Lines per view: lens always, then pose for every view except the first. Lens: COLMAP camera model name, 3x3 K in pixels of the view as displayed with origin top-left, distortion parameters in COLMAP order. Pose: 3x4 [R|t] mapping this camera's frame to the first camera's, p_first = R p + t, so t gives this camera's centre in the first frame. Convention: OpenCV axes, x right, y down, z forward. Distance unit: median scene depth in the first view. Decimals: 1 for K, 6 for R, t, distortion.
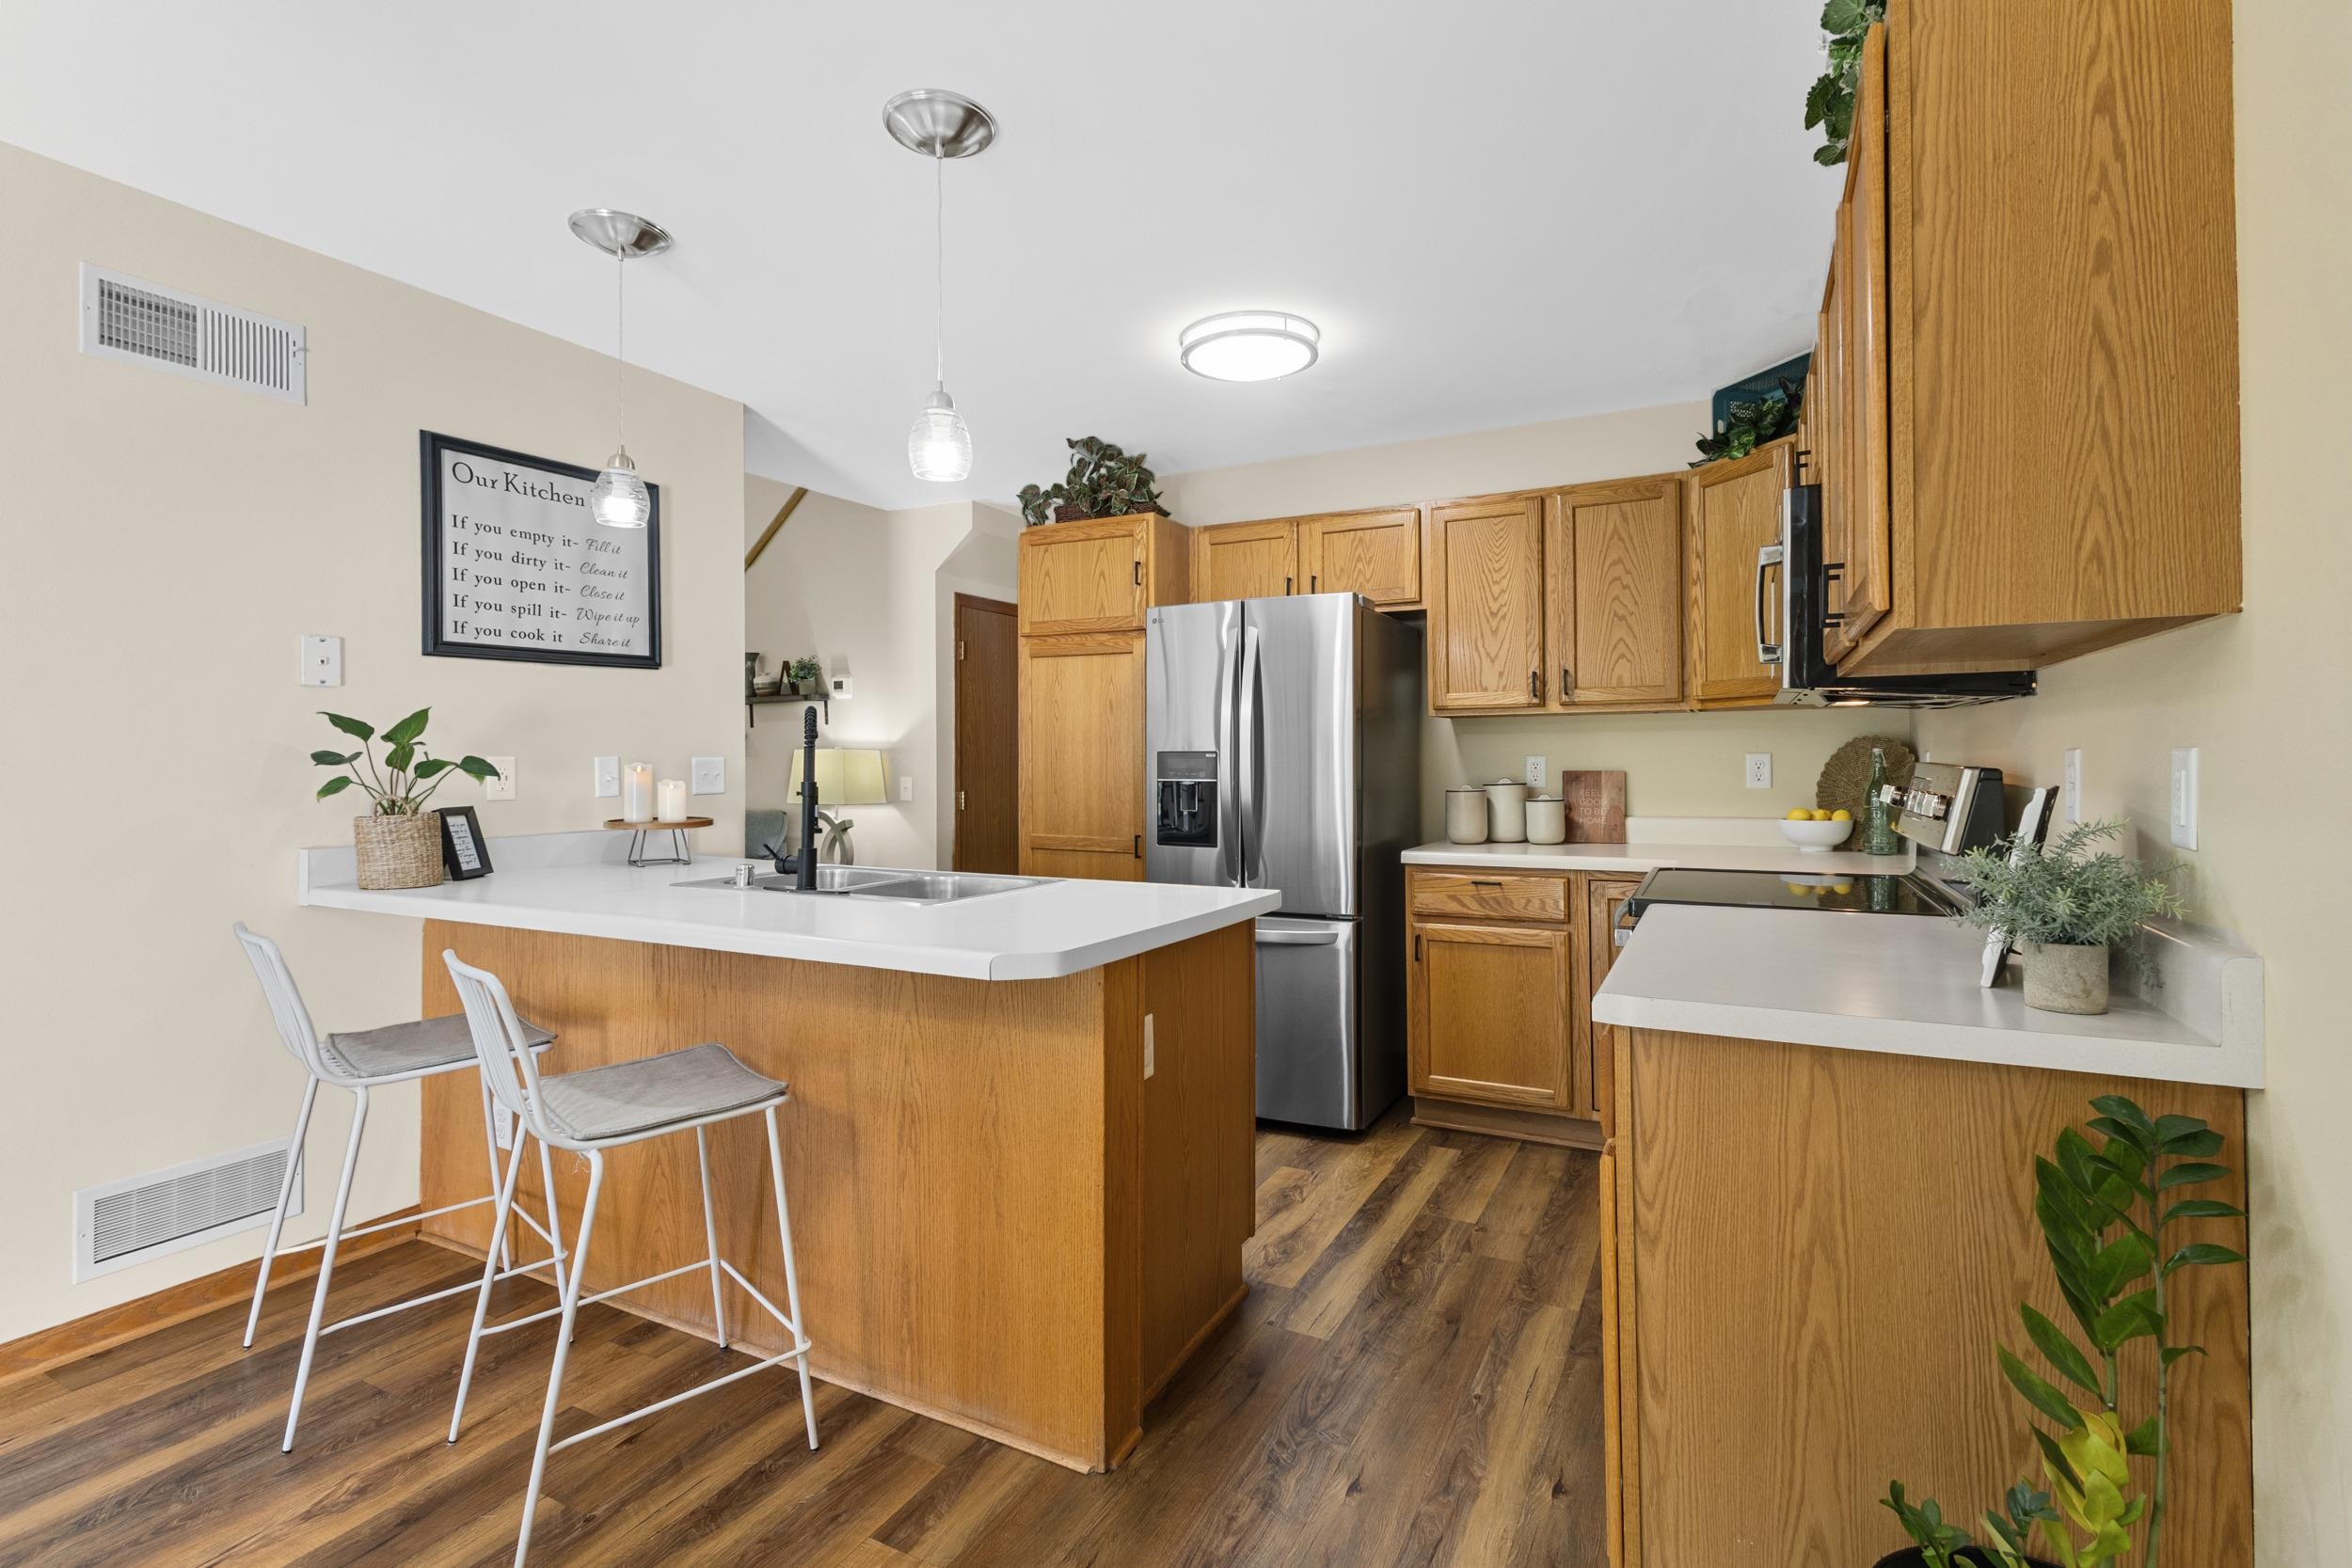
lens RADIAL K [[1080.4, 0, 1163.9], [0, 1080.4, 751.2], [0, 0, 1]] dist [0.009667, -0.002879]
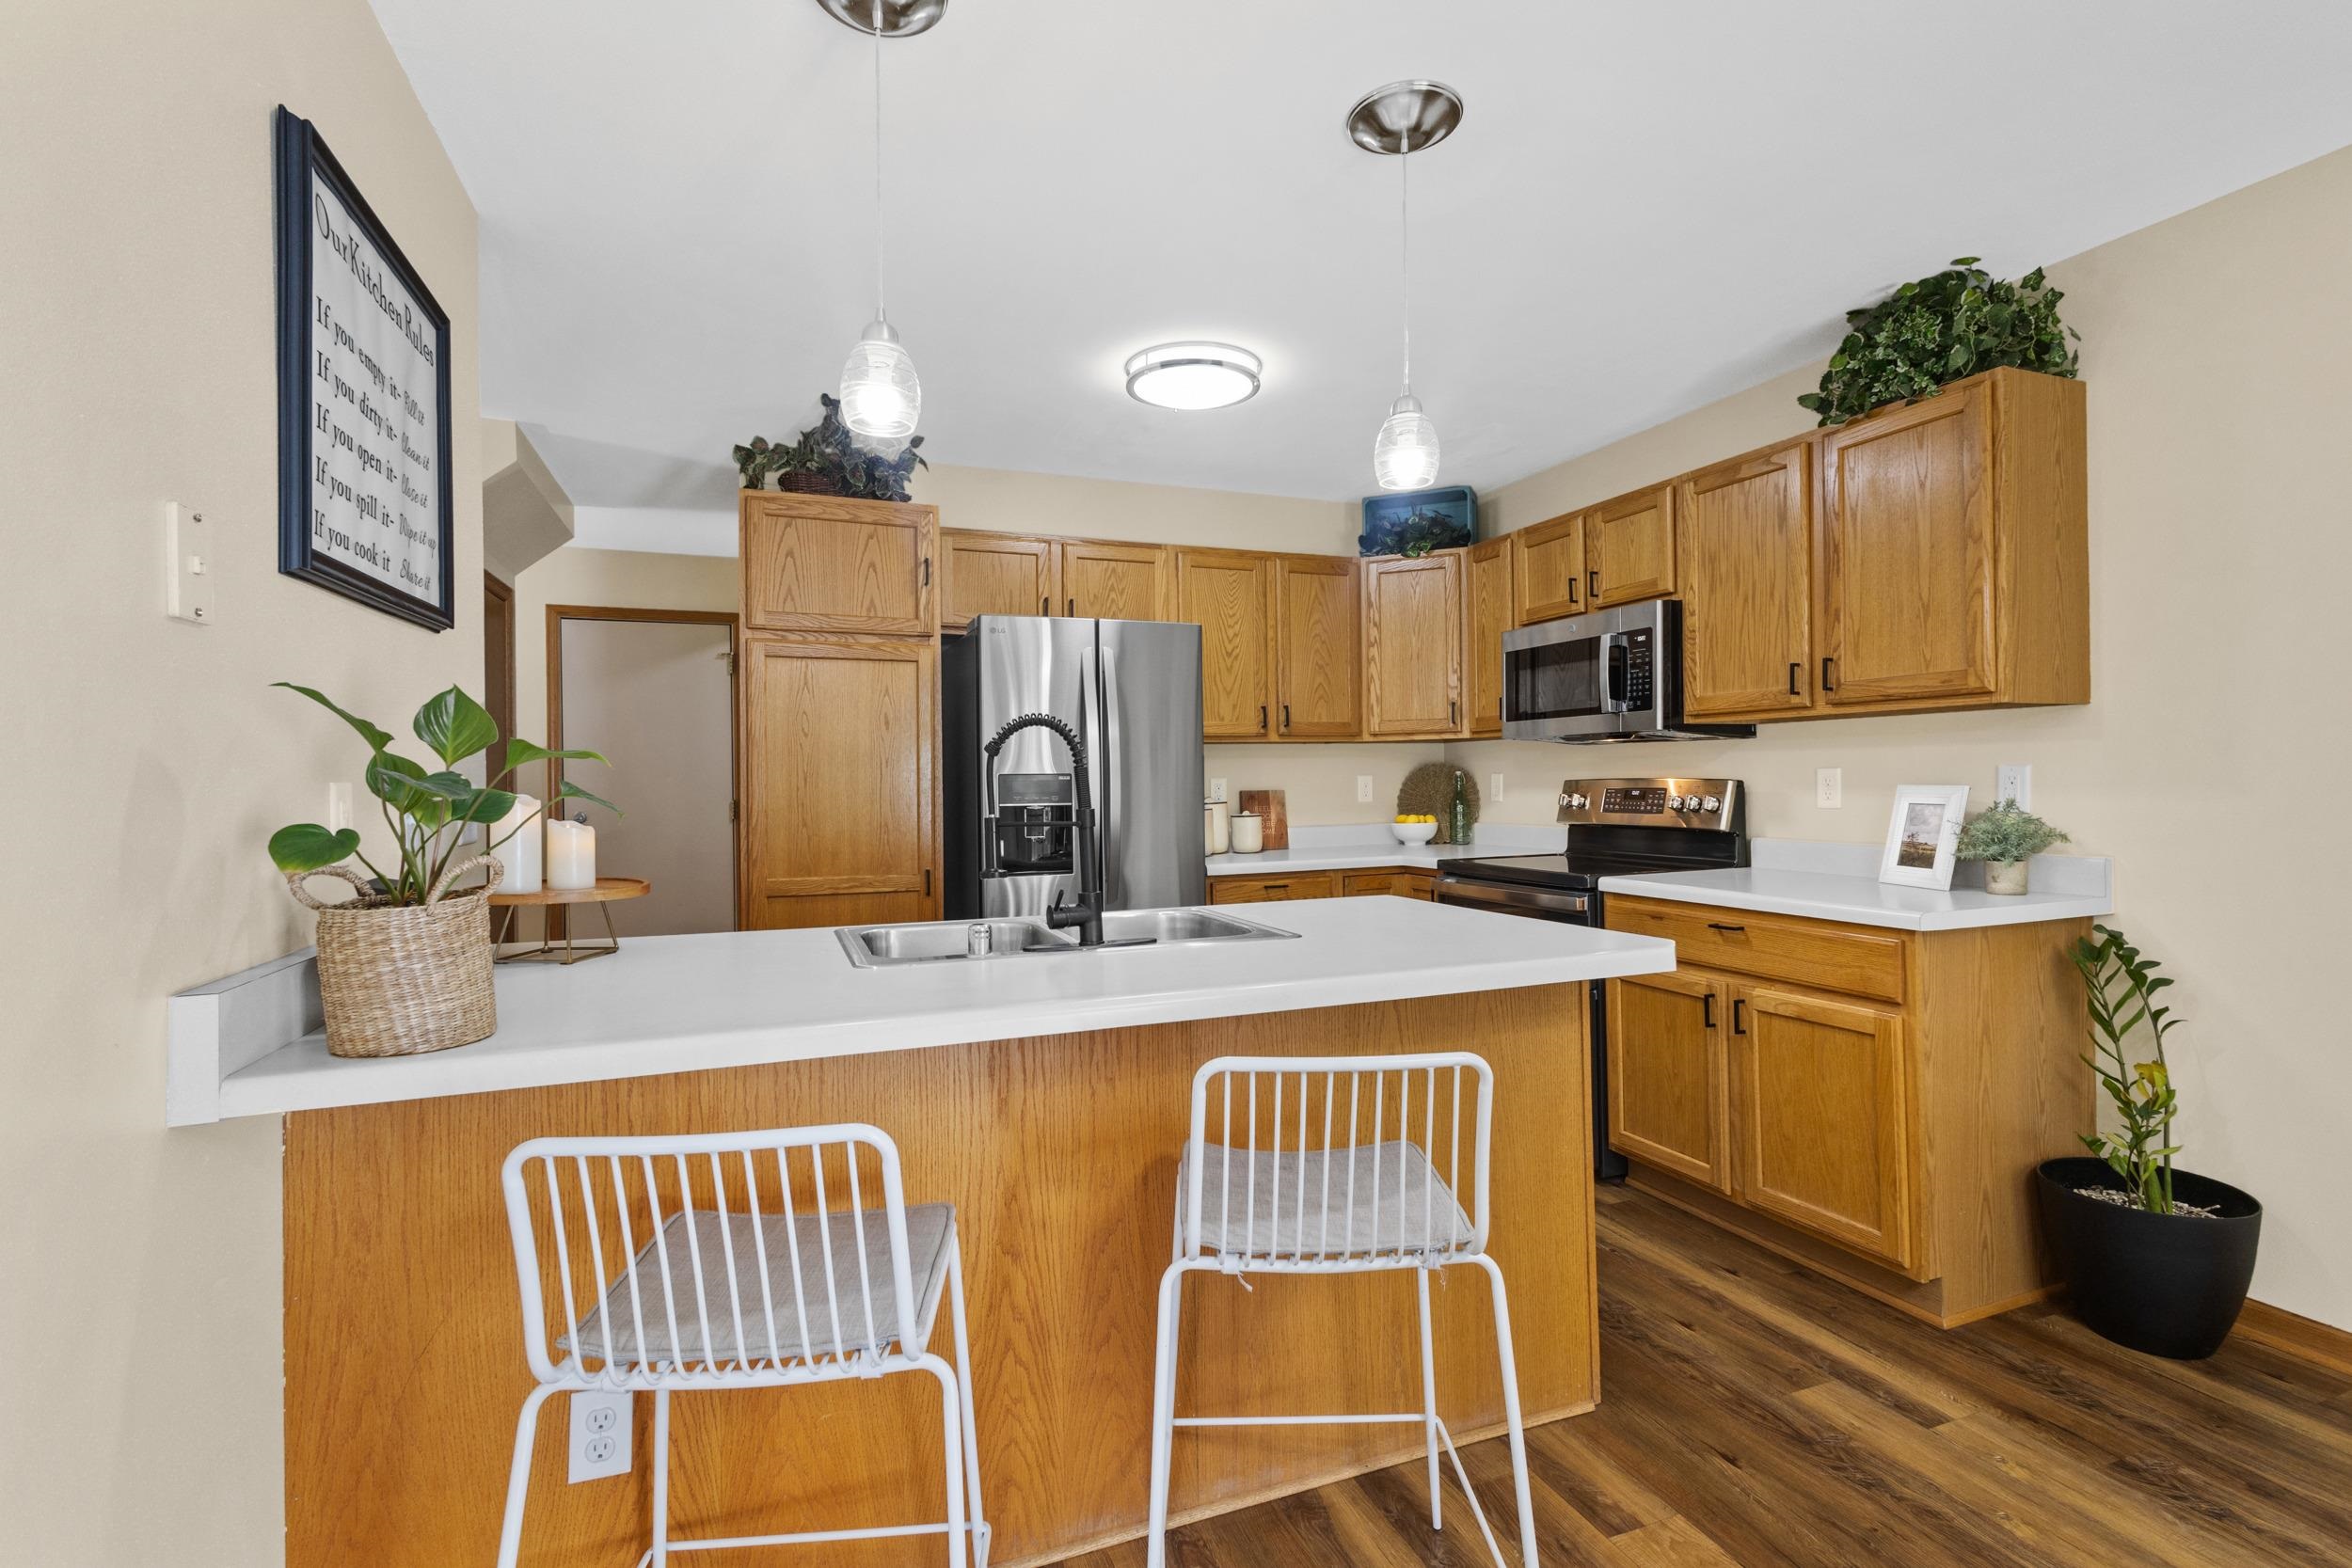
lens RADIAL K [[1080.4, 0, 1182.7], [0, 1080.4, 778.0], [0, 0, 1]] dist [0.009667, -0.002879]
pose [[0.658696, -0.003205, 0.752403, -0.683894], [0.005114, 0.999987, -0.000217, 0.005212], [-0.752392, 0.003991, 0.658703, 0.330230]]
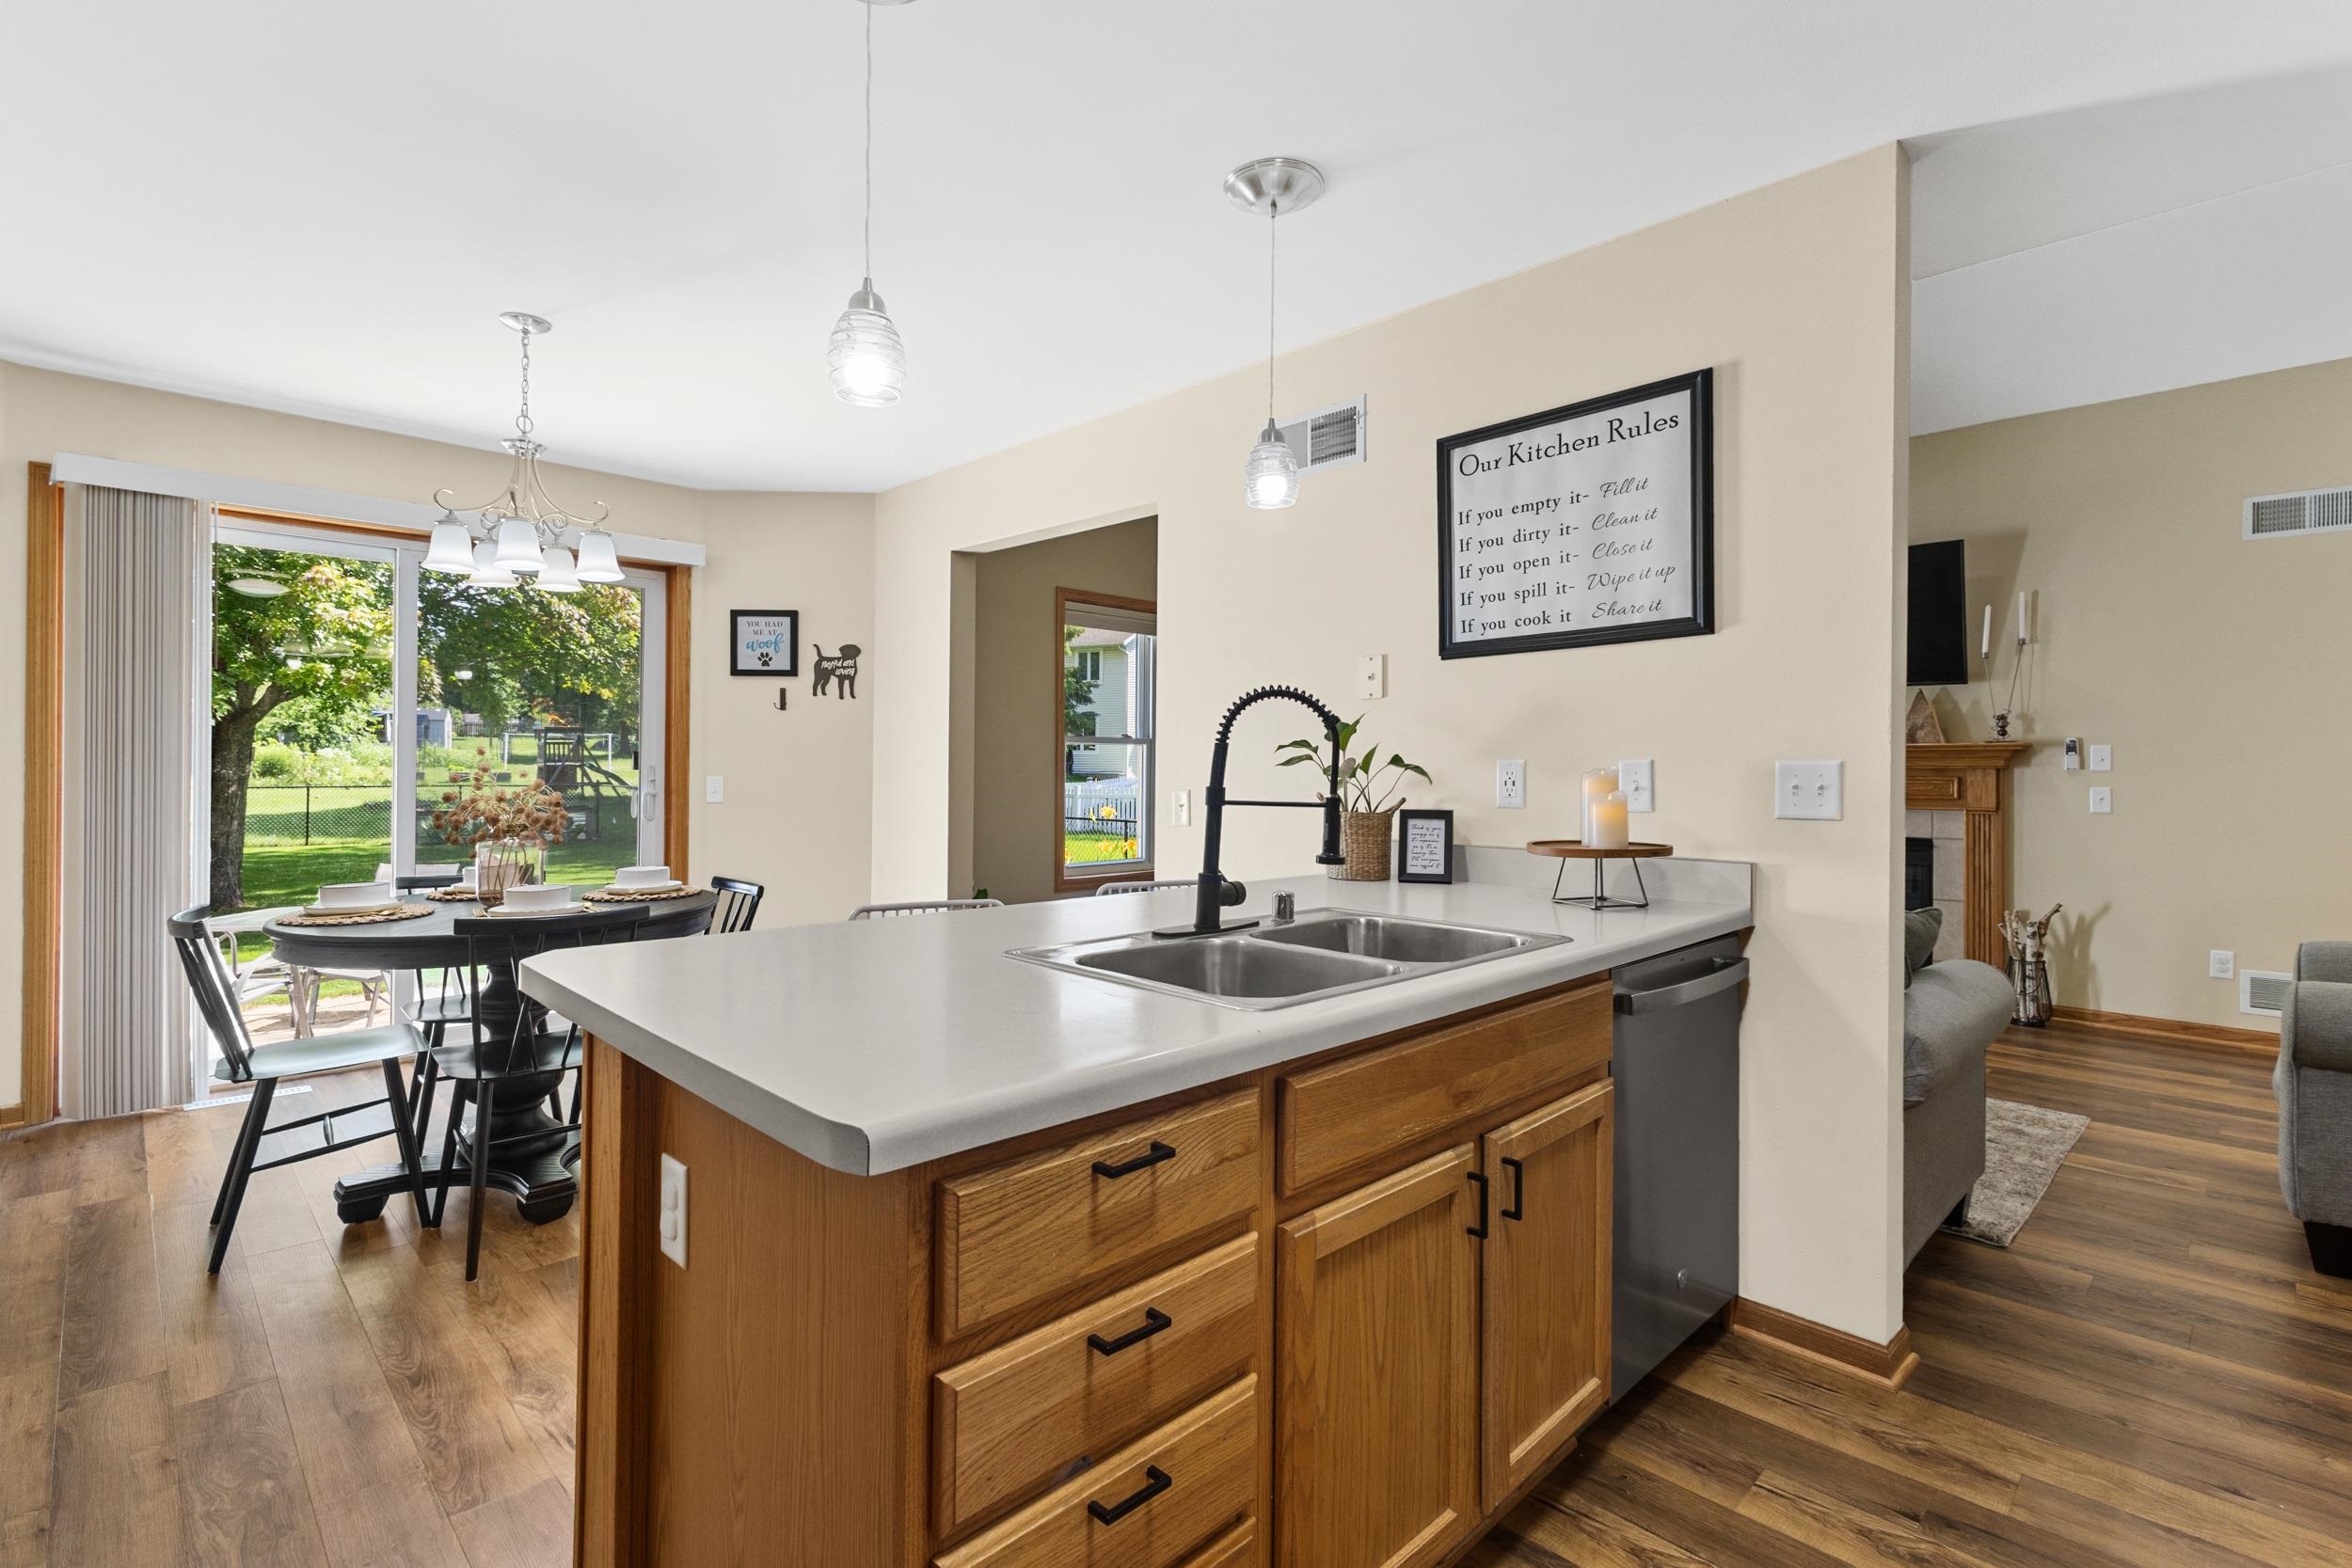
lens RADIAL K [[1080.4, 0, 1186.7], [0, 1080.4, 770.4], [0, 0, 1]] dist [0.009667, -0.002879]
pose [[-0.298634, 0.000759, -0.954367, 0.311913], [-0.002218, 0.999996, 0.001489, 0.012399], [0.954365, 0.002561, -0.298632, 0.938321]]
